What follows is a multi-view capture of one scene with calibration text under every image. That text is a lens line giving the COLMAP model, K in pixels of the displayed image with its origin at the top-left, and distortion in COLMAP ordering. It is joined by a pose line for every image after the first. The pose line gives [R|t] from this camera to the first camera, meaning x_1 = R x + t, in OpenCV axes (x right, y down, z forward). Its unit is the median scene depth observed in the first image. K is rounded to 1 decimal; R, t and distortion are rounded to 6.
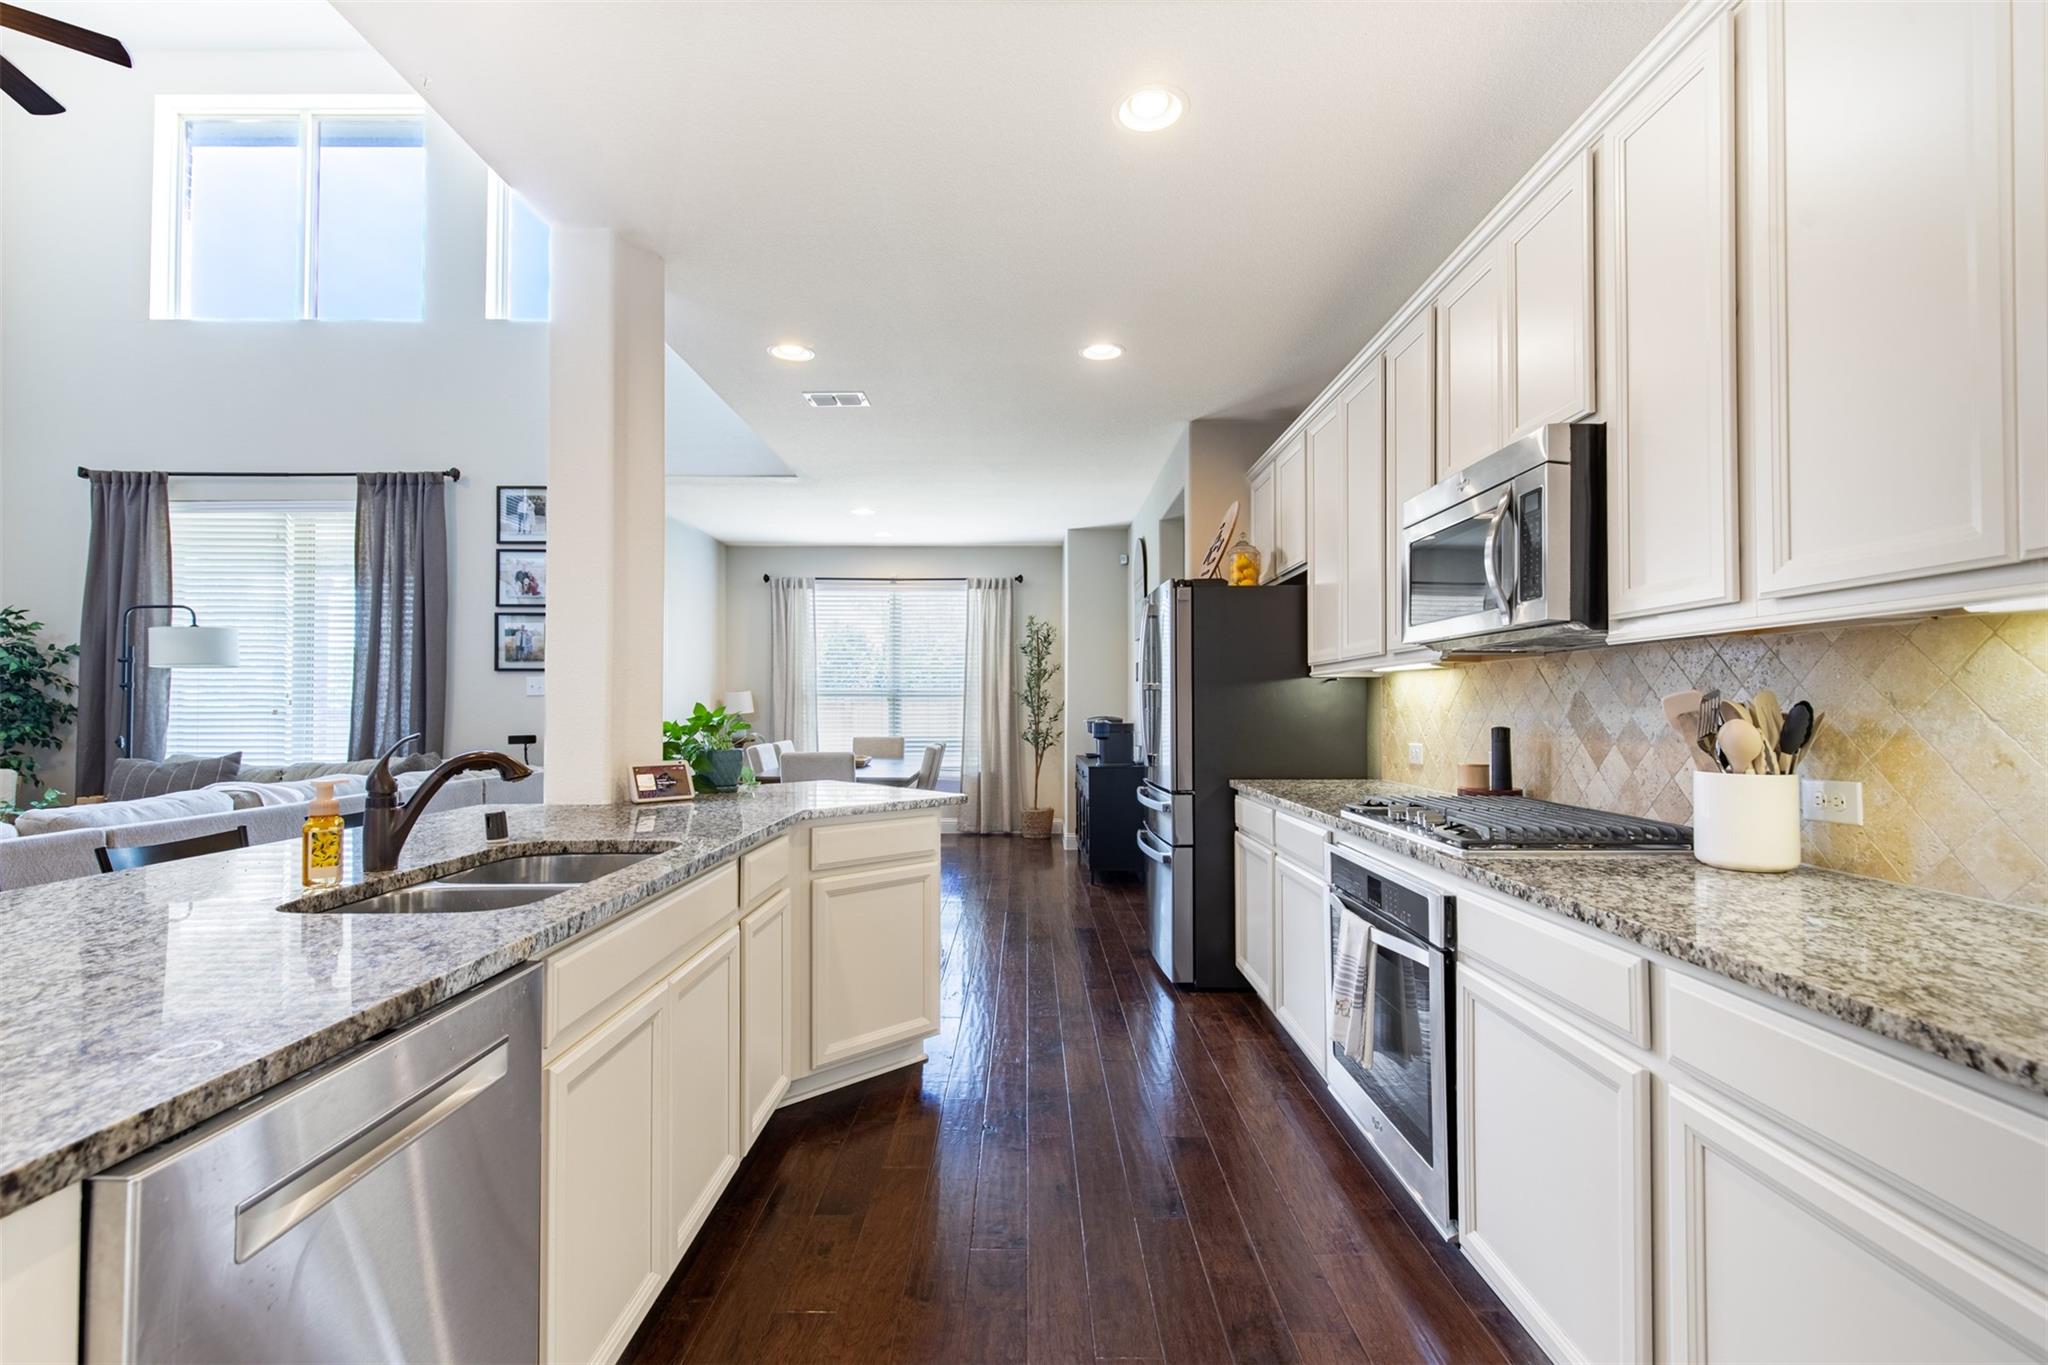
lens RADIAL K [[913.5, 0, 1020.8], [0, 913.5, 688.8], [0, 0, 1]] dist [0.002336, 0.000239]
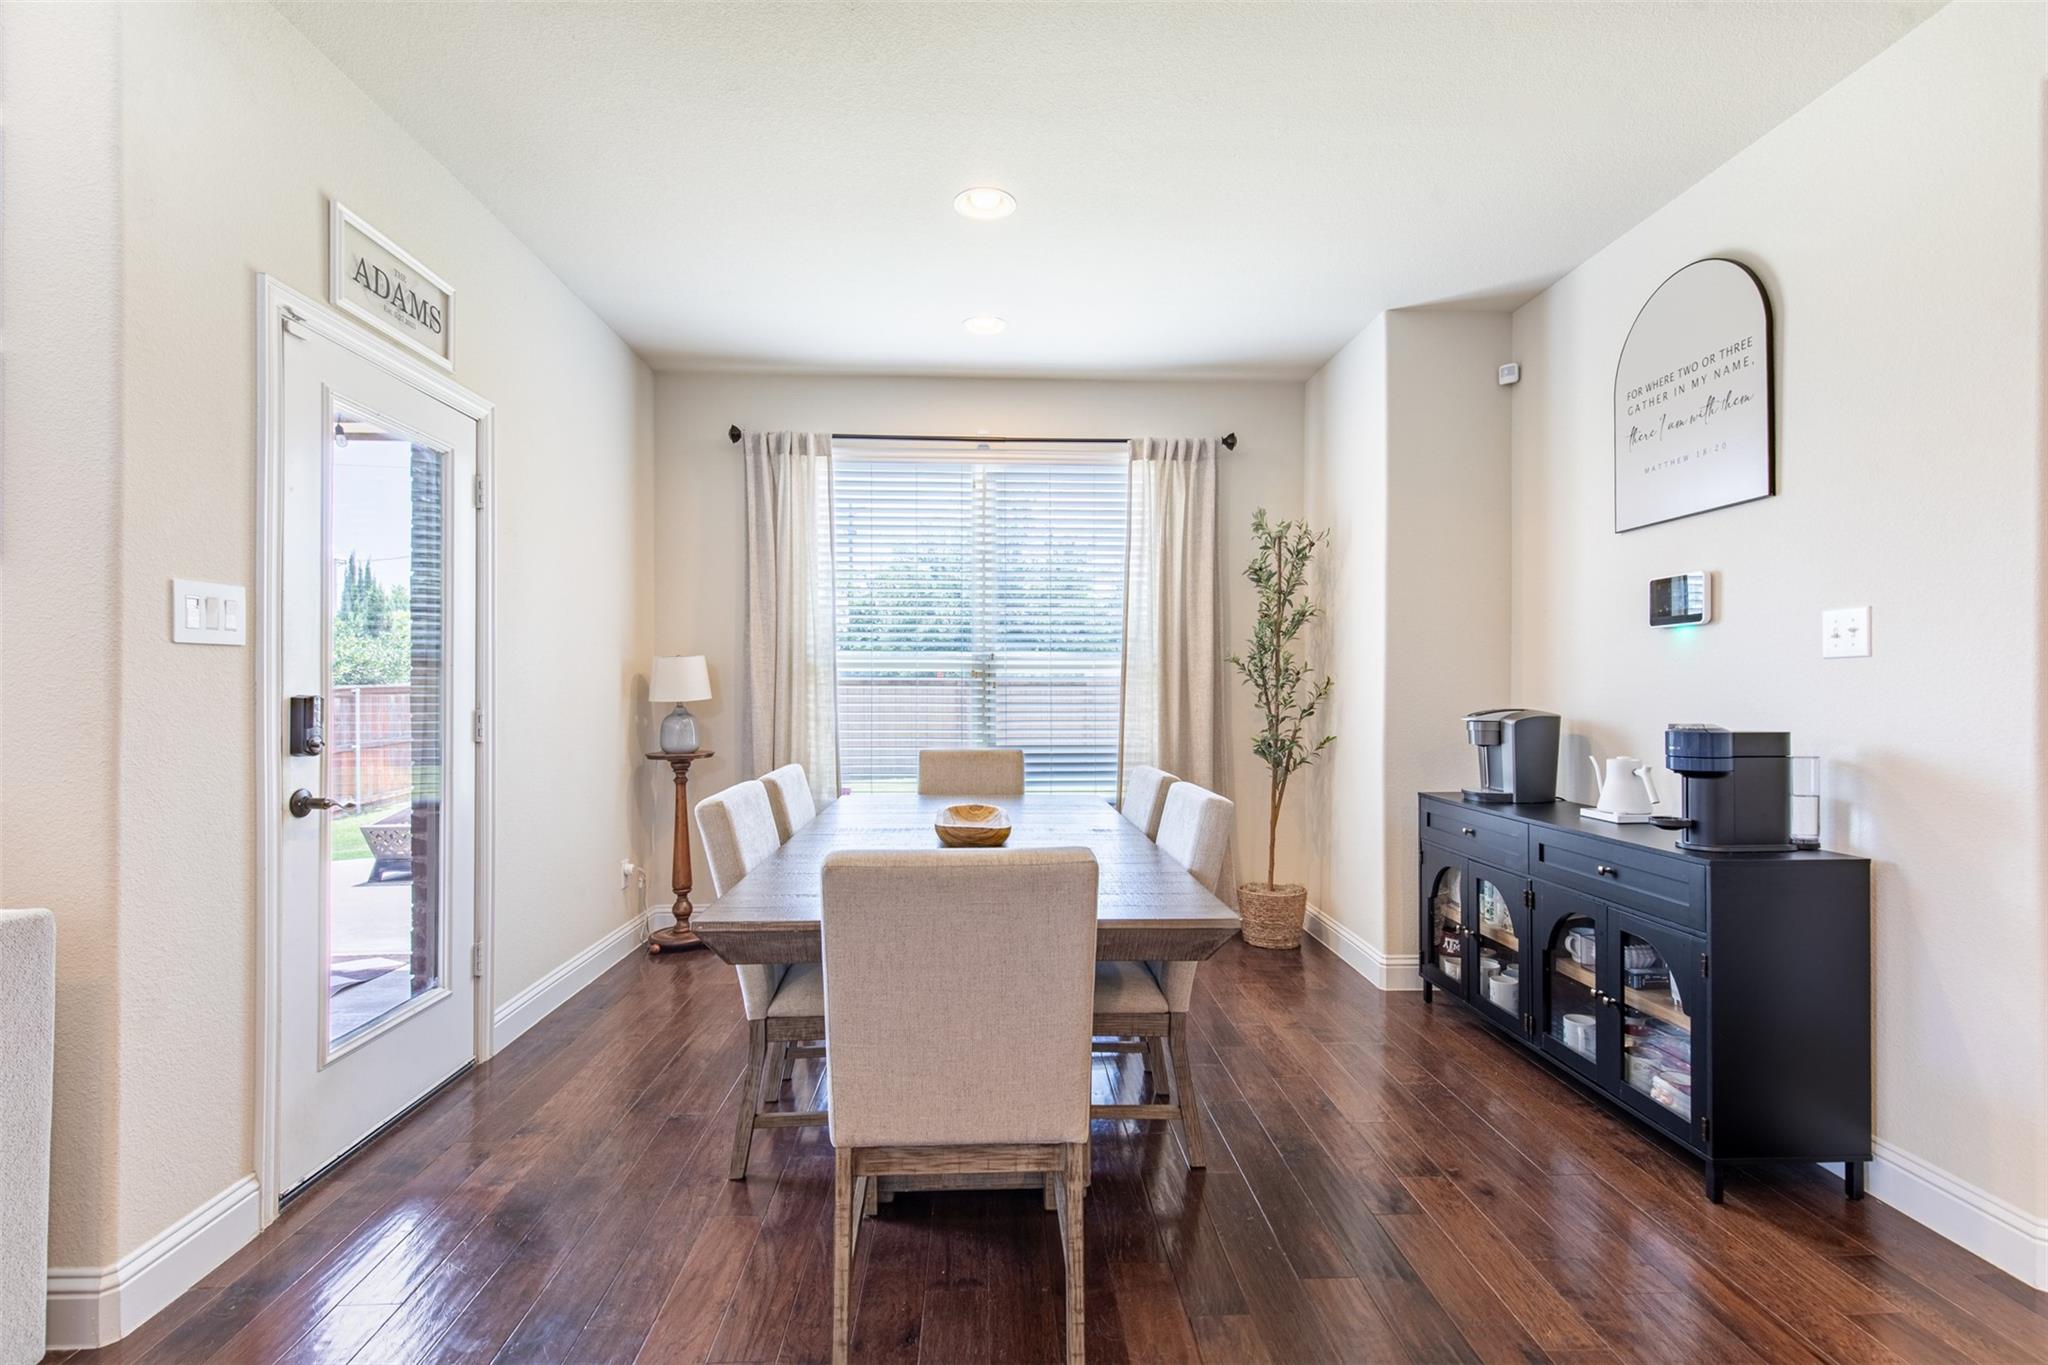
lens RADIAL K [[926.2, 0, 1033.7], [0, 926.2, 686.5], [0, 0, 1]] dist [0.001071, 0.000319]
pose [[0.998477, 0.000731, 0.055156, -0.207807], [-0.001598, 0.999876, 0.015684, 0.015530], [-0.055138, -0.015748, 0.998355, 0.699204]]
